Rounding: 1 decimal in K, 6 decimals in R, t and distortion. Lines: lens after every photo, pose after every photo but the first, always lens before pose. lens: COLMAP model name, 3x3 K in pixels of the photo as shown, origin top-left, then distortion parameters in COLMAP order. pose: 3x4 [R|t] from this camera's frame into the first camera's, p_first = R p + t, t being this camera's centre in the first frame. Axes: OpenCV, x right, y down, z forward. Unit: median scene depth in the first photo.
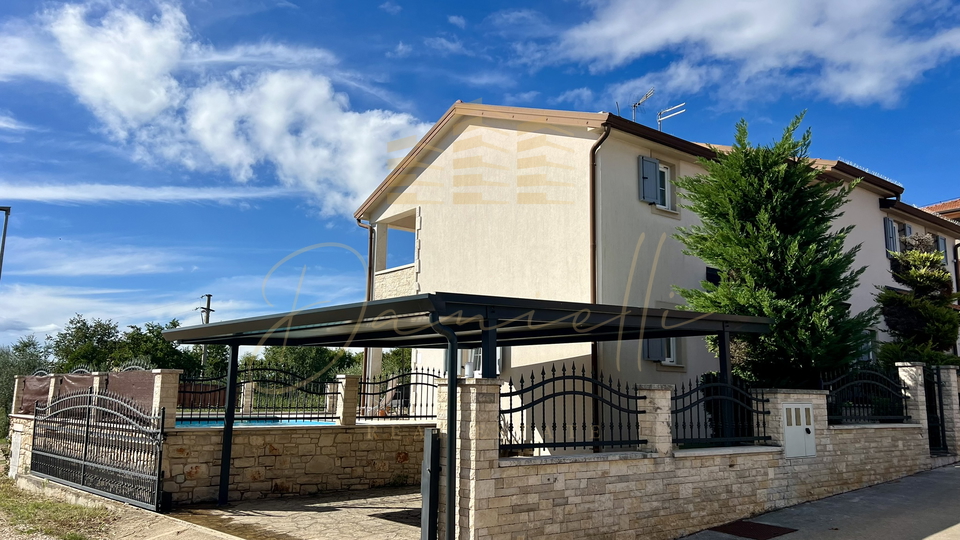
lens RADIAL K [[721.9, 0, 480.0], [0, 721.9, 270.0], [0, 0, 1]] dist [0.045812, -0.048689]
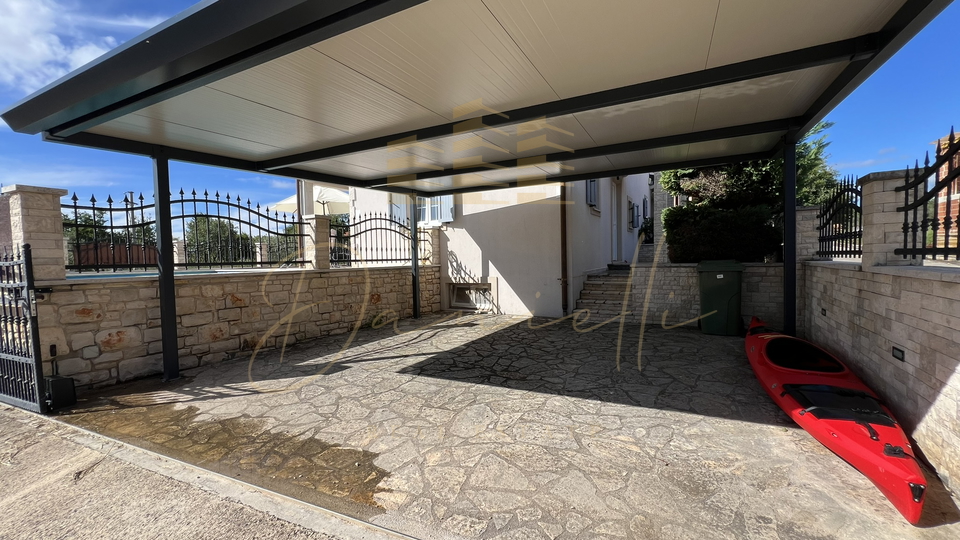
lens RADIAL K [[383.9, 0, 476.8], [0, 383.9, 272.6], [0, 0, 1]] dist [-0.000832, 0.000404]
pose [[0.934557, -0.051011, 0.352137, -0.197965], [-0.021456, 0.979790, 0.198877, 0.135669], [-0.355165, -0.193417, 0.914575, 0.559387]]
